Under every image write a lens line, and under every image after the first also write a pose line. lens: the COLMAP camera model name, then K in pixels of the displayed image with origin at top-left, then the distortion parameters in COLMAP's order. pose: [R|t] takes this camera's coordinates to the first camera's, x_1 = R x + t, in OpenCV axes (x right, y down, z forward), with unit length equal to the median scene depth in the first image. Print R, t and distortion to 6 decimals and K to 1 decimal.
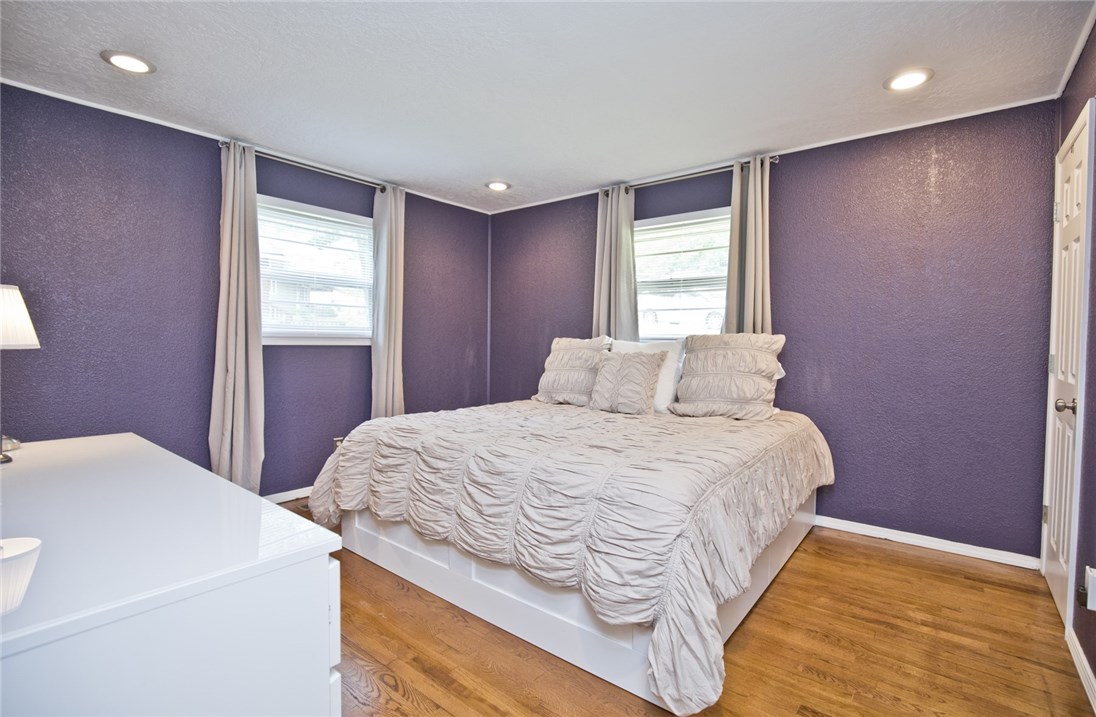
lens RADIAL K [[504.7, 0, 552.5], [0, 504.7, 350.5], [0, 0, 1]] dist [-0.032138, 0.005314]
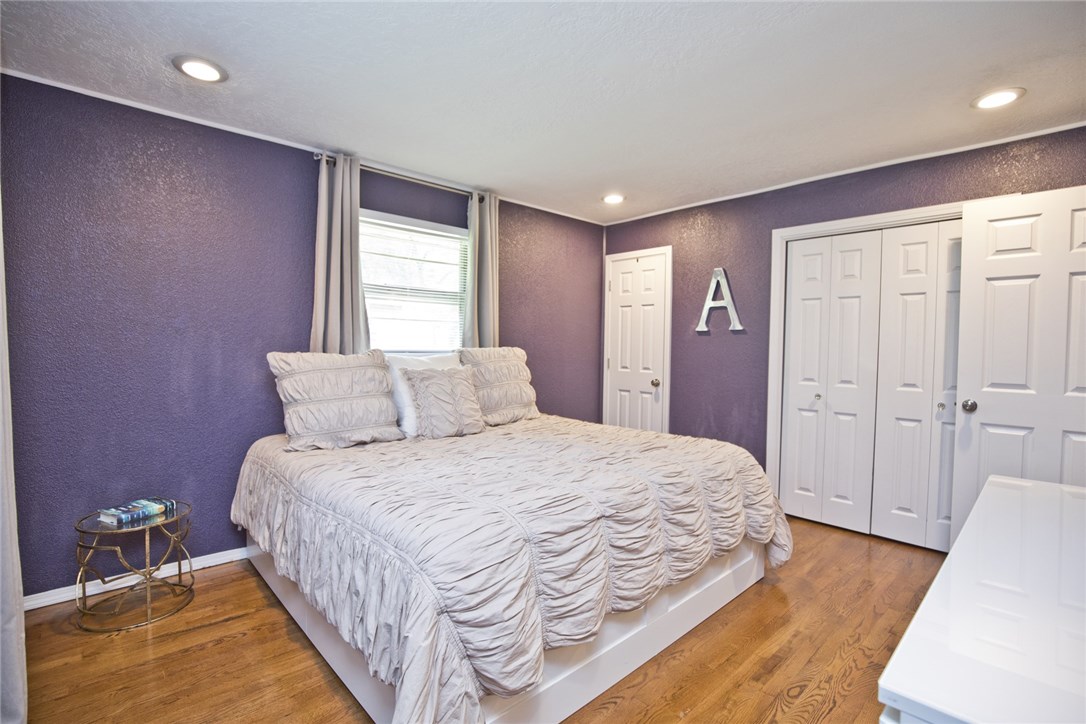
lens RADIAL K [[499.5, 0, 547.4], [0, 499.5, 360.7], [0, 0, 1]] dist [-0.028761, 0.001890]
pose [[0.142903, -0.037656, 0.989020, -0.710399], [0.011298, 0.999273, 0.036414, -0.041325], [-0.989672, 0.005970, 0.143224, 0.691133]]
